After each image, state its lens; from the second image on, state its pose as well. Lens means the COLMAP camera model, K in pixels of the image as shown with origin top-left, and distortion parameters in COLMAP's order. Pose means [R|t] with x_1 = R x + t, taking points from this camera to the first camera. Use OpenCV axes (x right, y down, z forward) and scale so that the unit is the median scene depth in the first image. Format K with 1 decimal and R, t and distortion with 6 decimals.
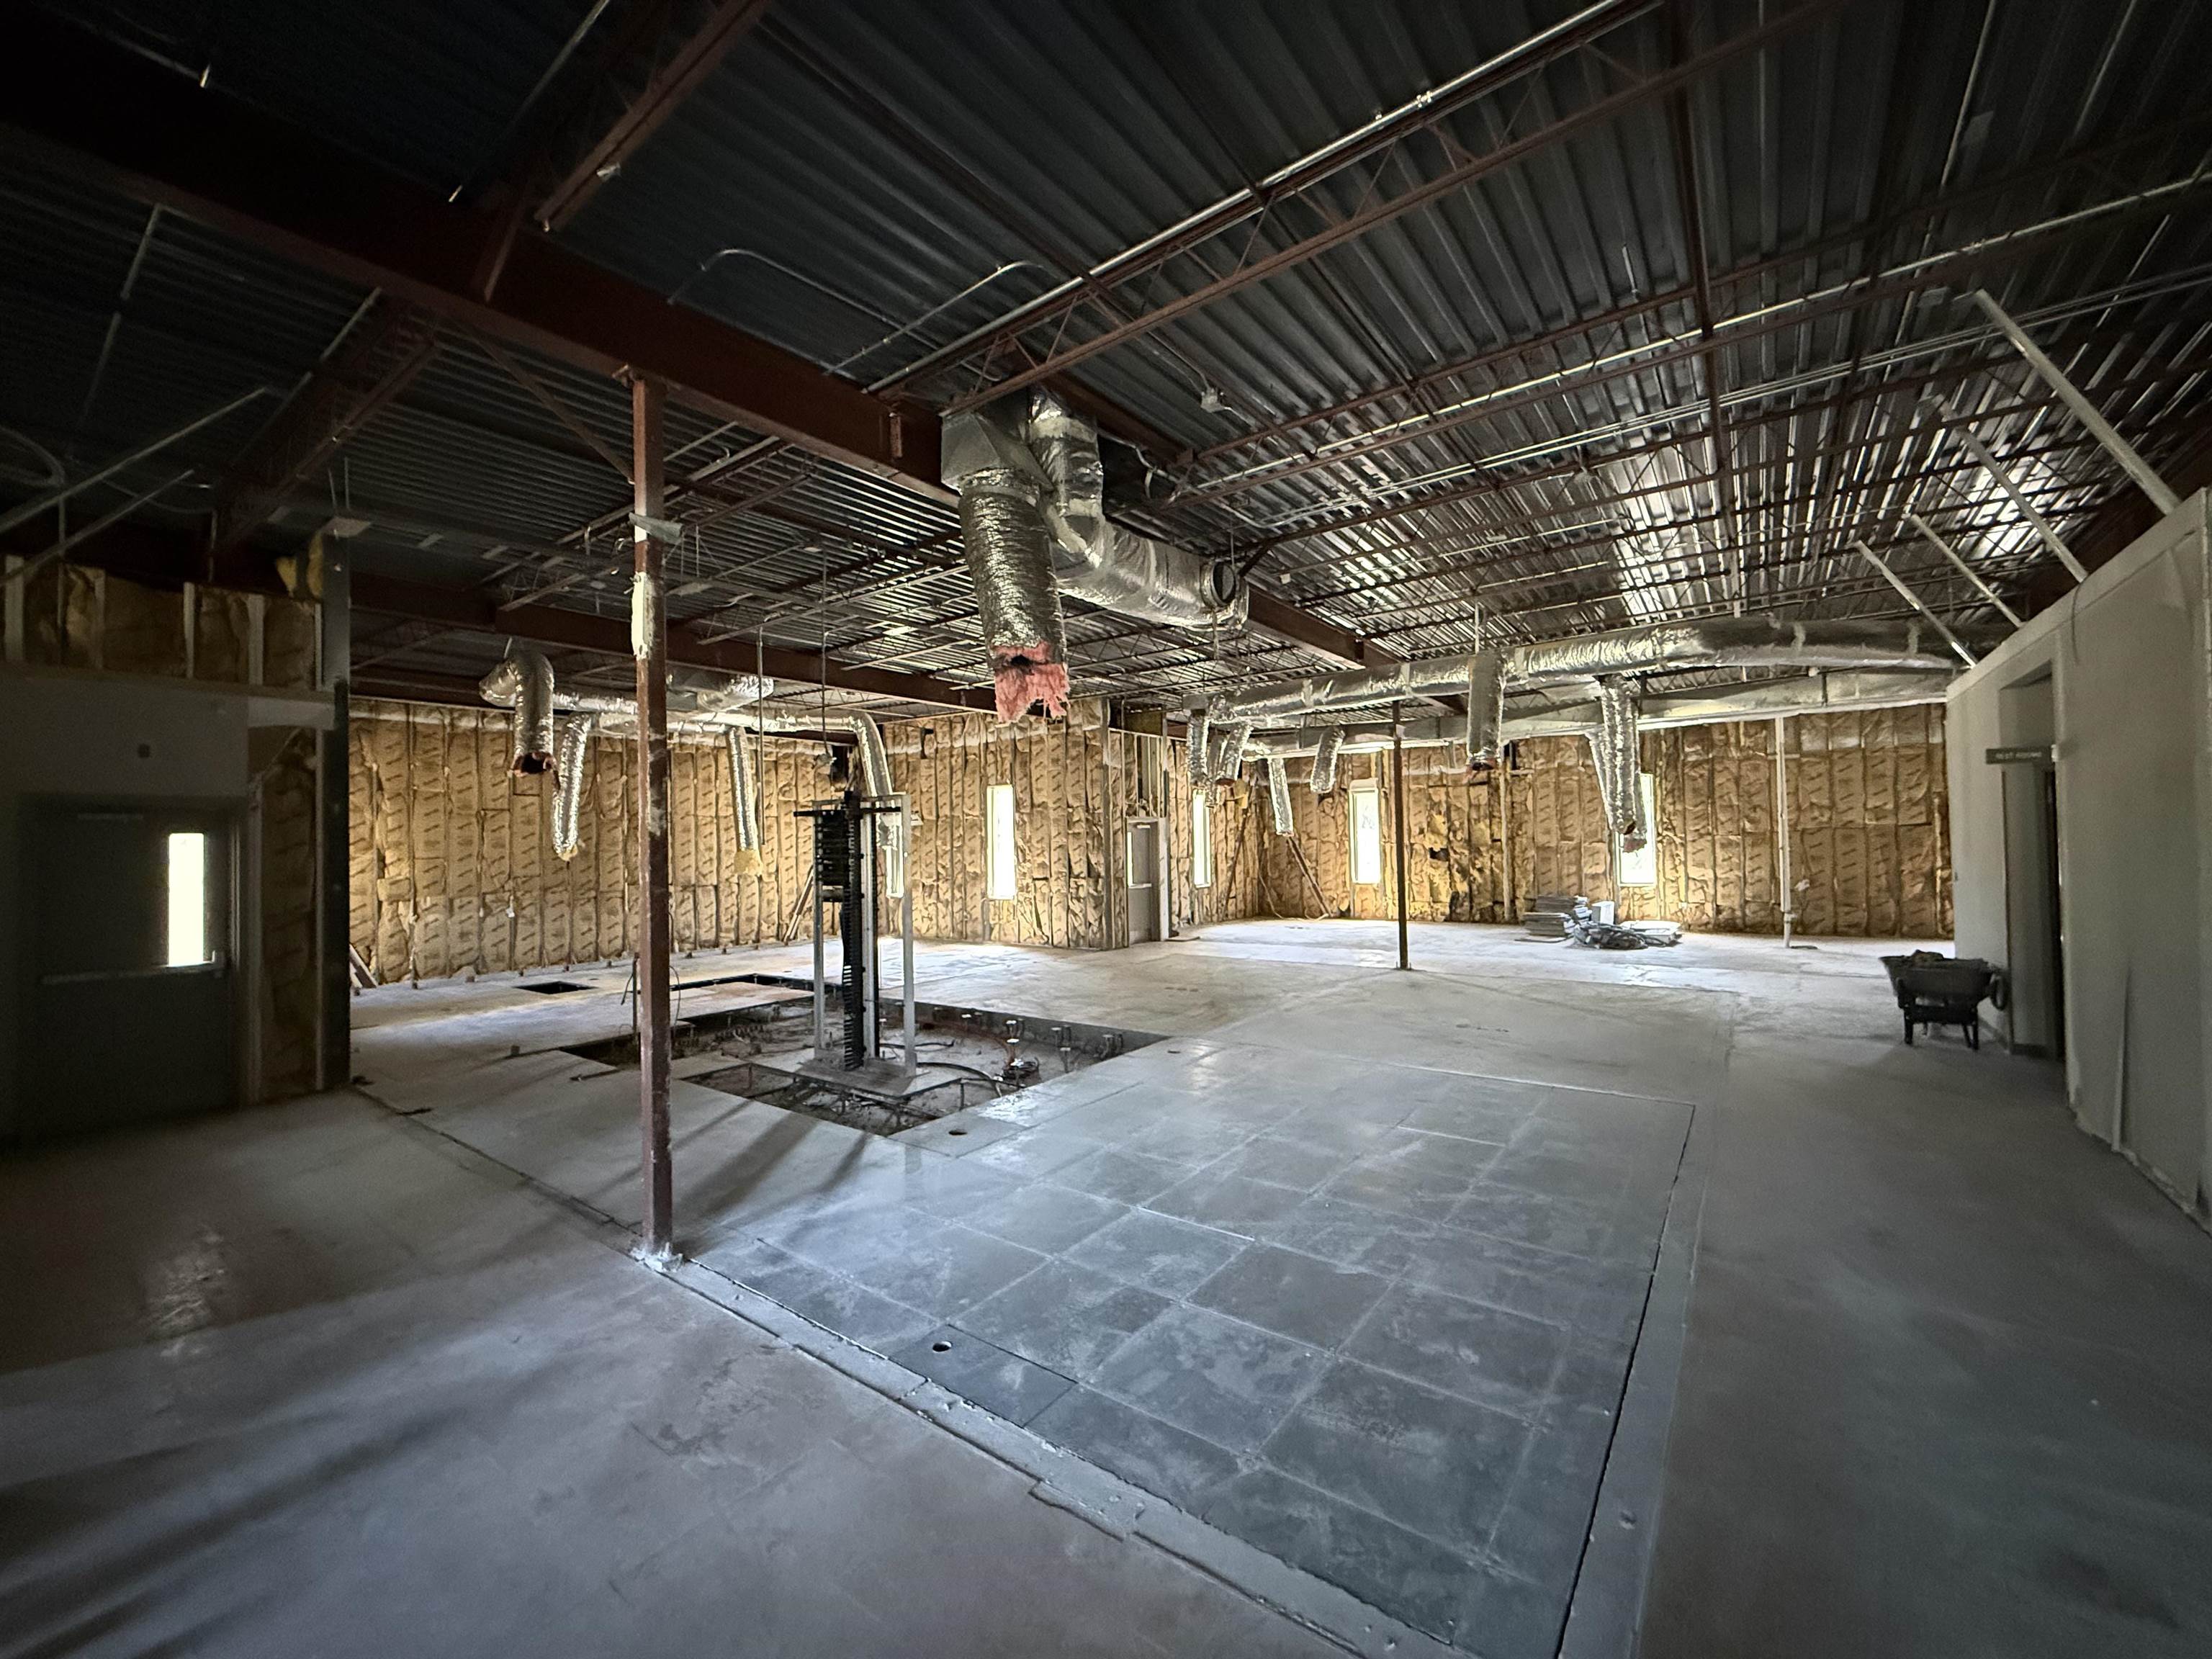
lens RADIAL K [[879.7, 0, 1106.1], [0, 879.7, 826.3], [0, 0, 1]] dist [0.000896, 0.000044]
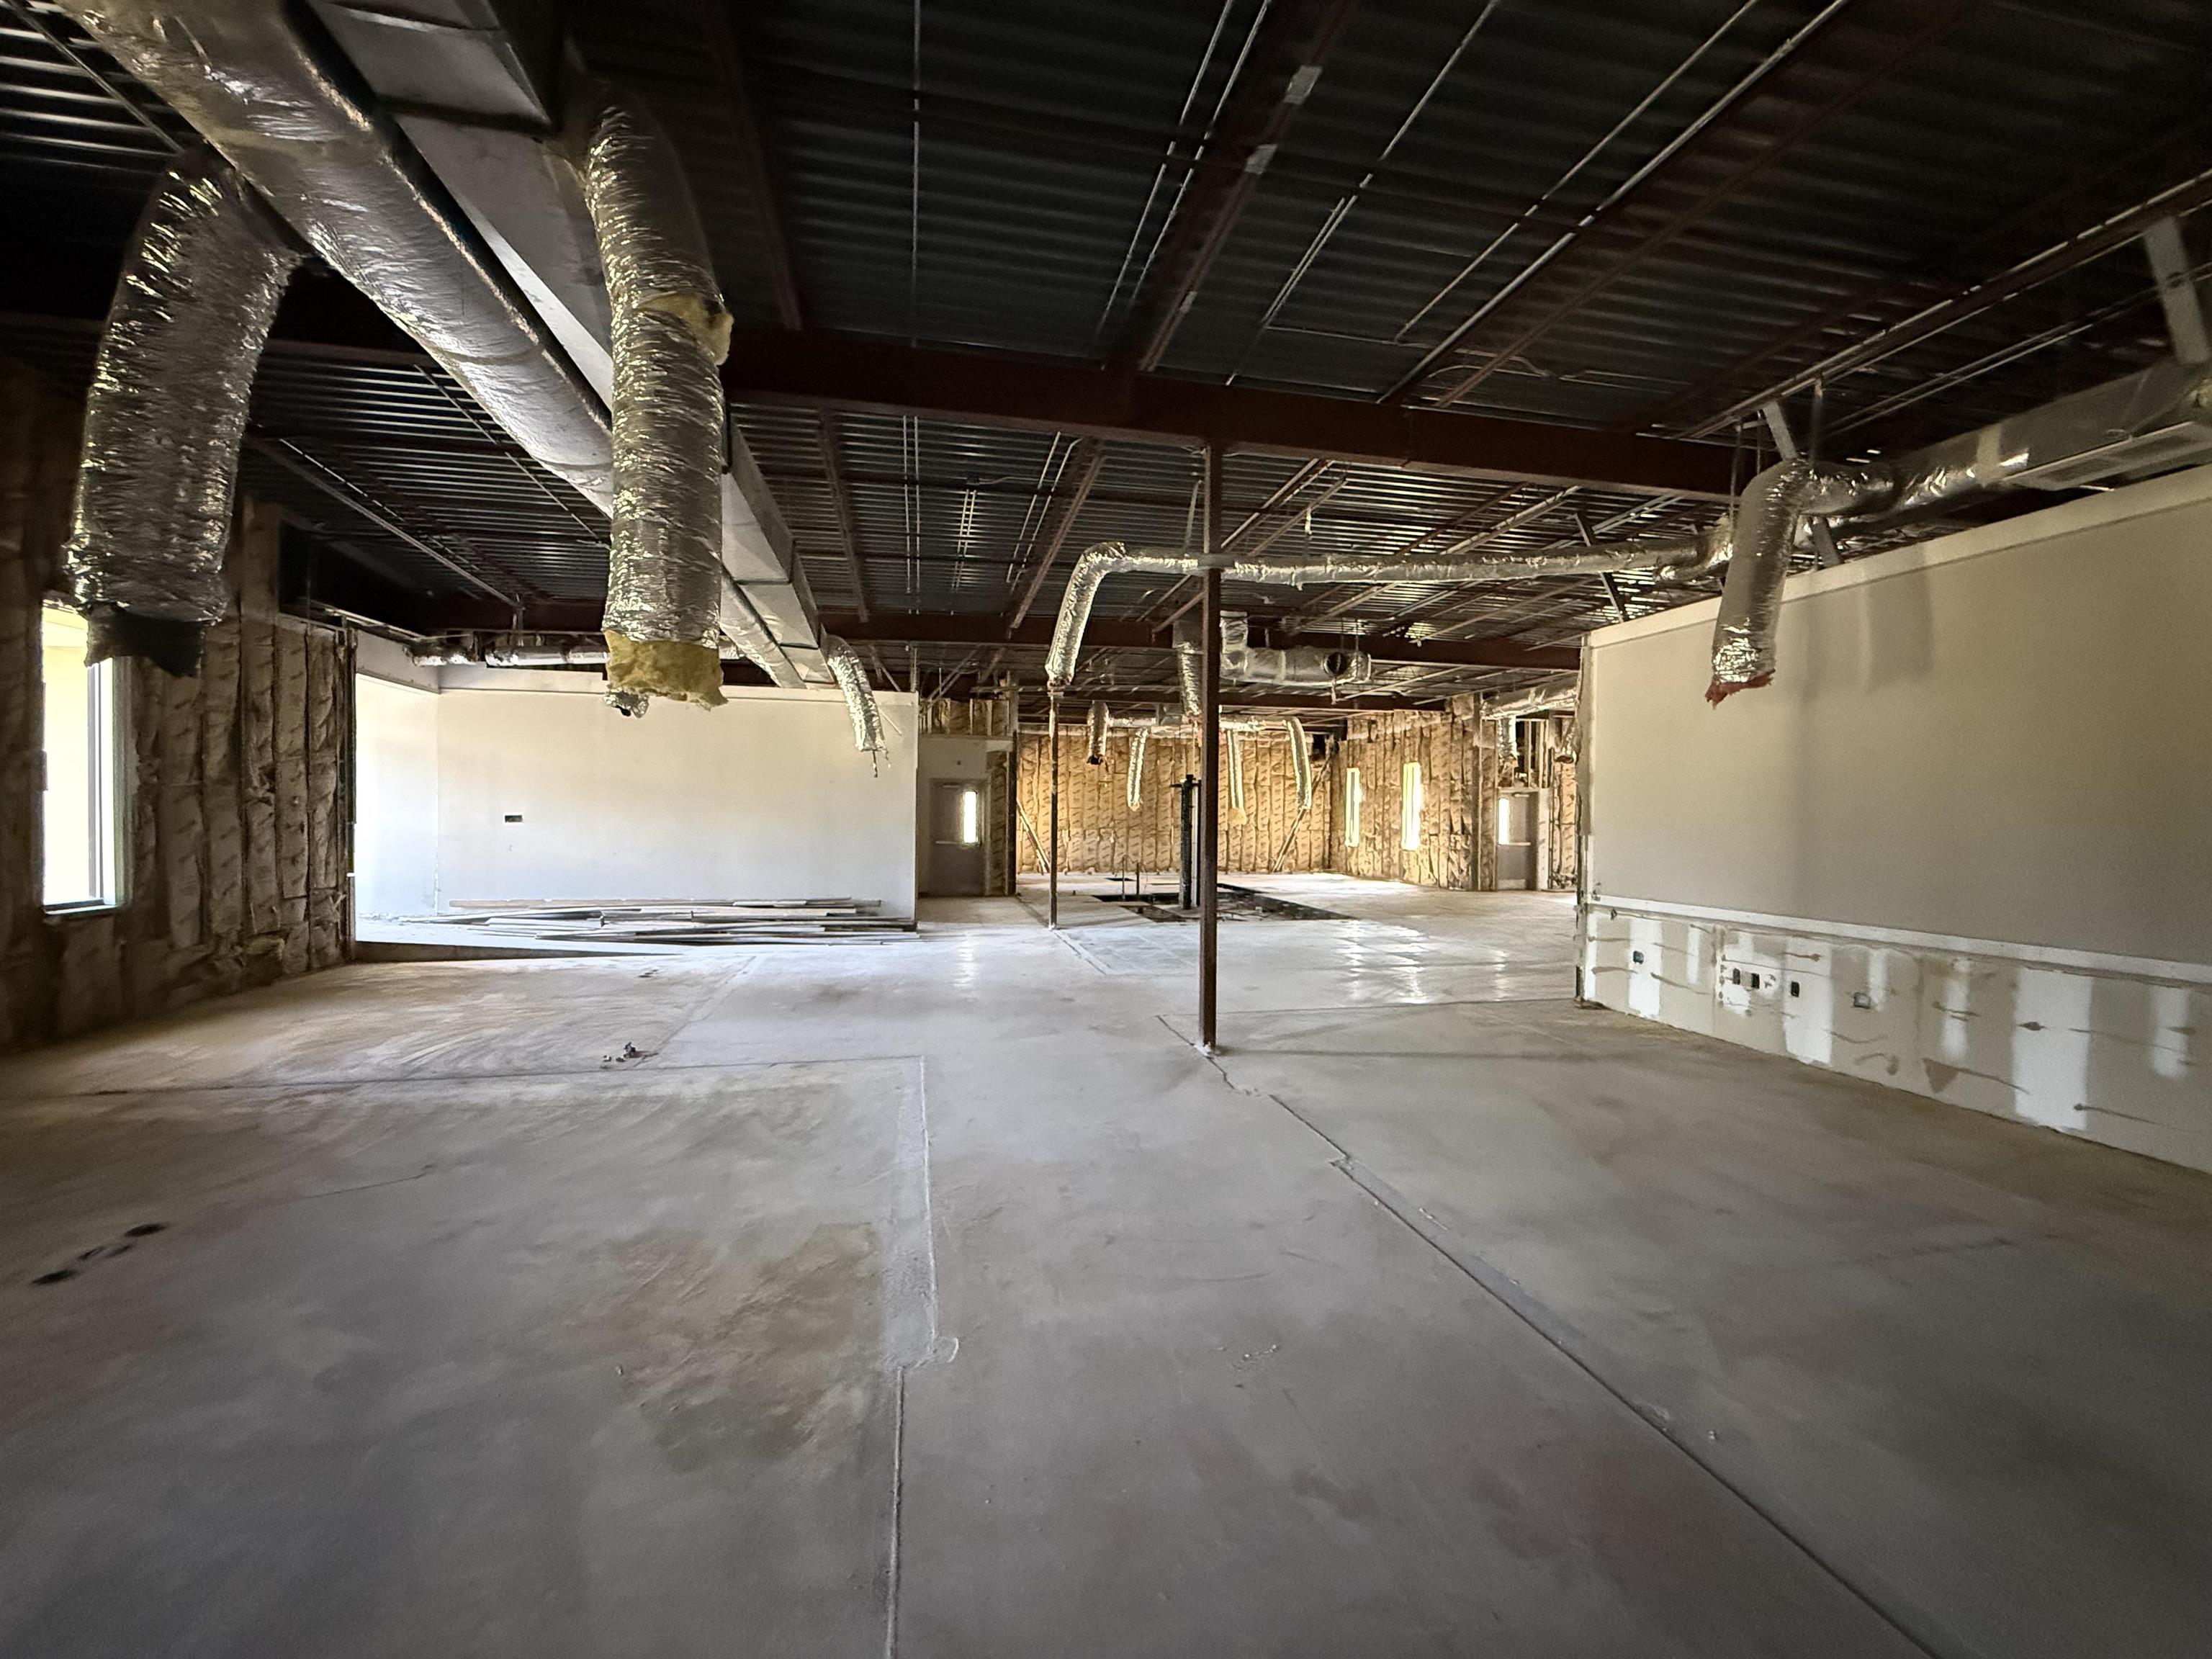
lens RADIAL K [[879.7, 0, 1103.3], [0, 879.7, 829.6], [0, 0, 1]] dist [0.000896, 0.000044]
pose [[0.758103, 0.037019, -0.651084, 0.416478], [-0.010243, 0.998940, 0.044871, -0.001117], [0.652055, -0.027347, 0.757679, -0.317631]]
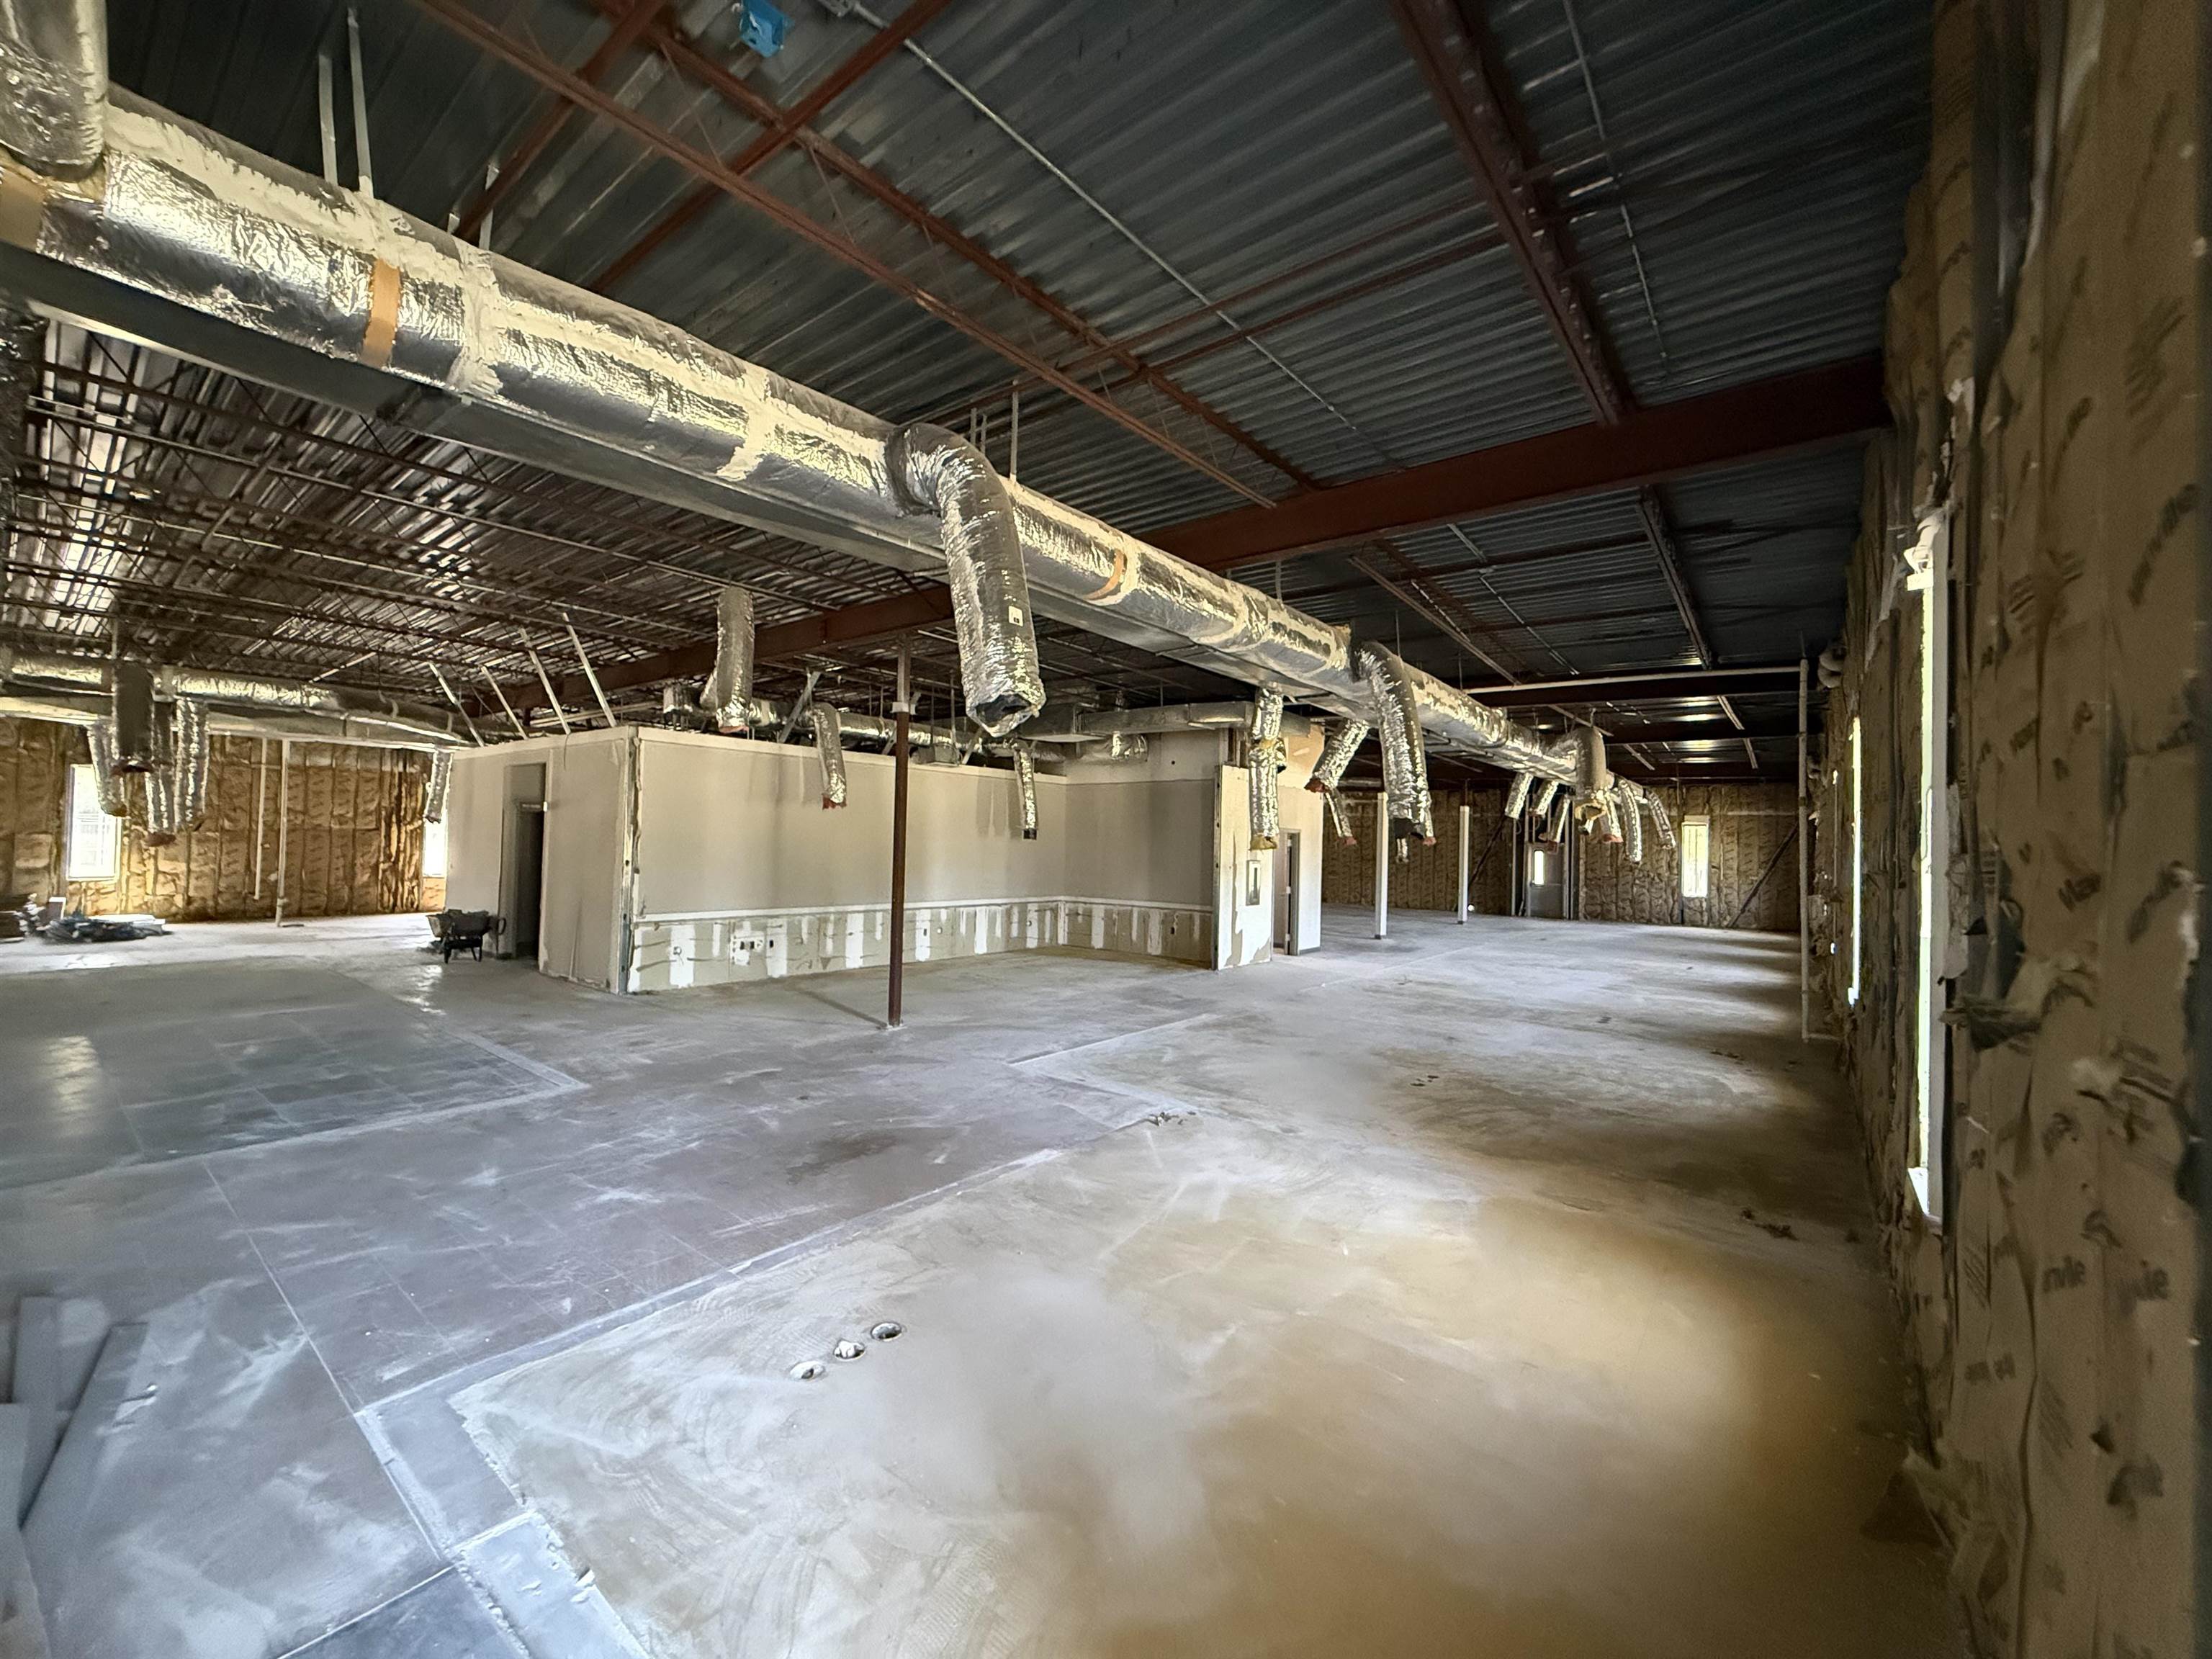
lens RADIAL K [[879.7, 0, 1103.2], [0, 879.7, 830.1], [0, 0, 1]] dist [0.000896, 0.000044]
pose [[0.029806, 0.038593, 0.998810, -0.369882], [-0.047053, 0.998201, -0.037165, -0.003936], [-0.998448, -0.045890, 0.031568, -0.152114]]
